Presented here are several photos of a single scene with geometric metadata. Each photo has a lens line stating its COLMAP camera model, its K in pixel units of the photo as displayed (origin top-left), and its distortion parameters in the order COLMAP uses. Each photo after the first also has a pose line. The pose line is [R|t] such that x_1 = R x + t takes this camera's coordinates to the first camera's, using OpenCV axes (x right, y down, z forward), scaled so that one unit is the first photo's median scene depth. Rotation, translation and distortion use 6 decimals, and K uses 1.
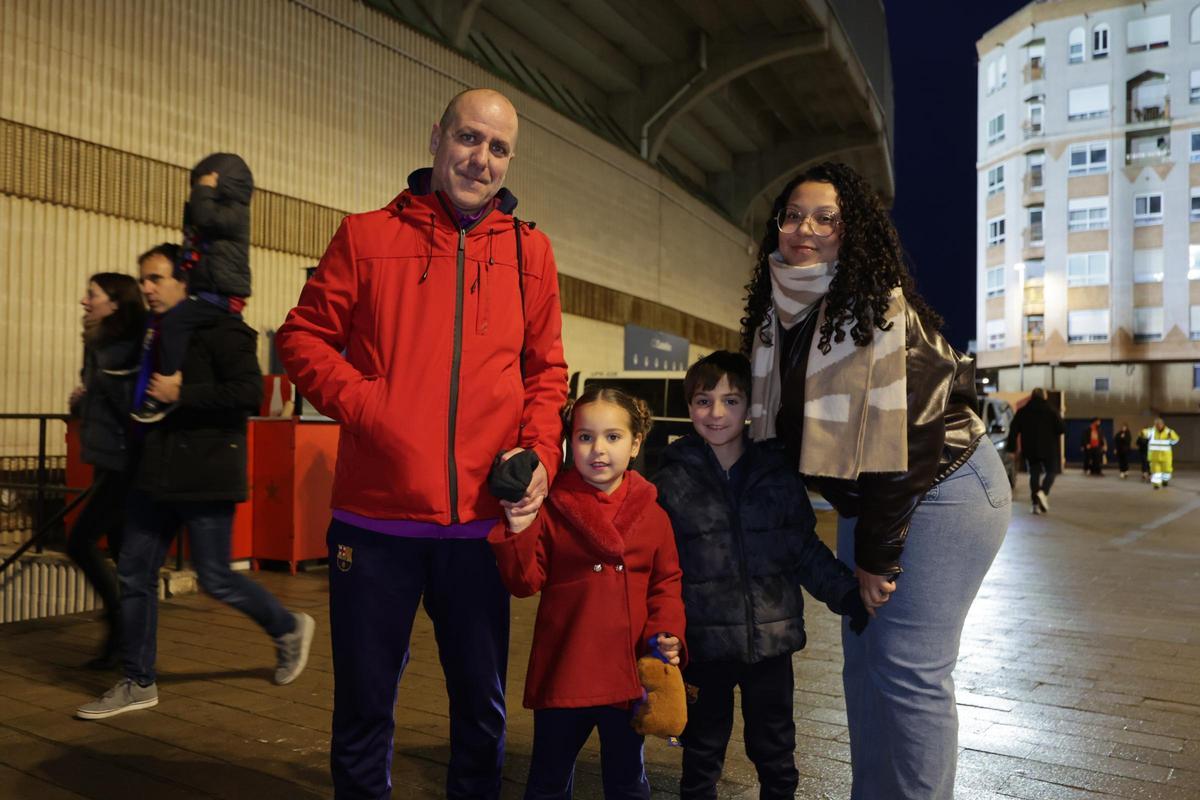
lens RADIAL K [[1057.1, 0, 600.0], [0, 1057.1, 400.0], [0, 0, 1]] dist [-0.003024, 0.000745]
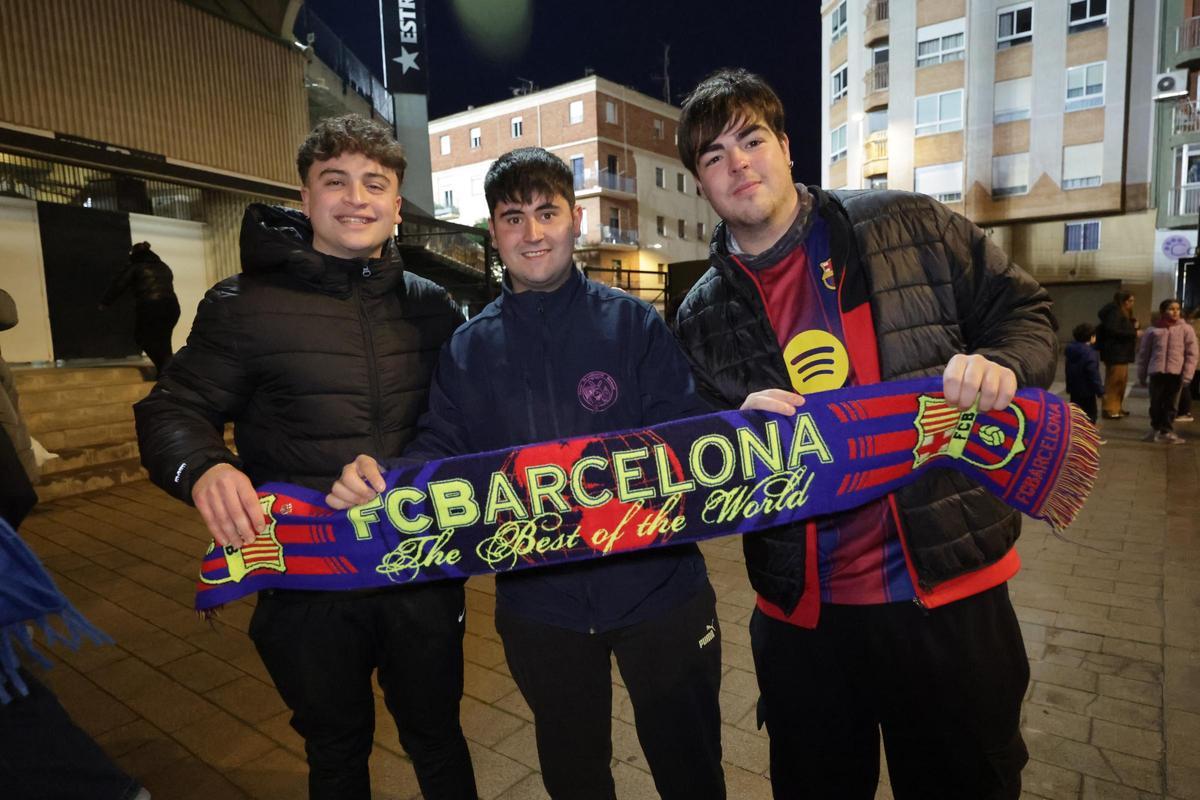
lens RADIAL K [[733.4, 0, 604.3], [0, 733.4, 405.4], [0, 0, 1]] dist [0.000440, -0.000040]
pose [[0.997794, -0.045501, -0.048345, 0.219210], [0.052147, 0.987826, 0.146560, 0.004885], [0.041088, -0.148758, 0.988020, 0.389582]]
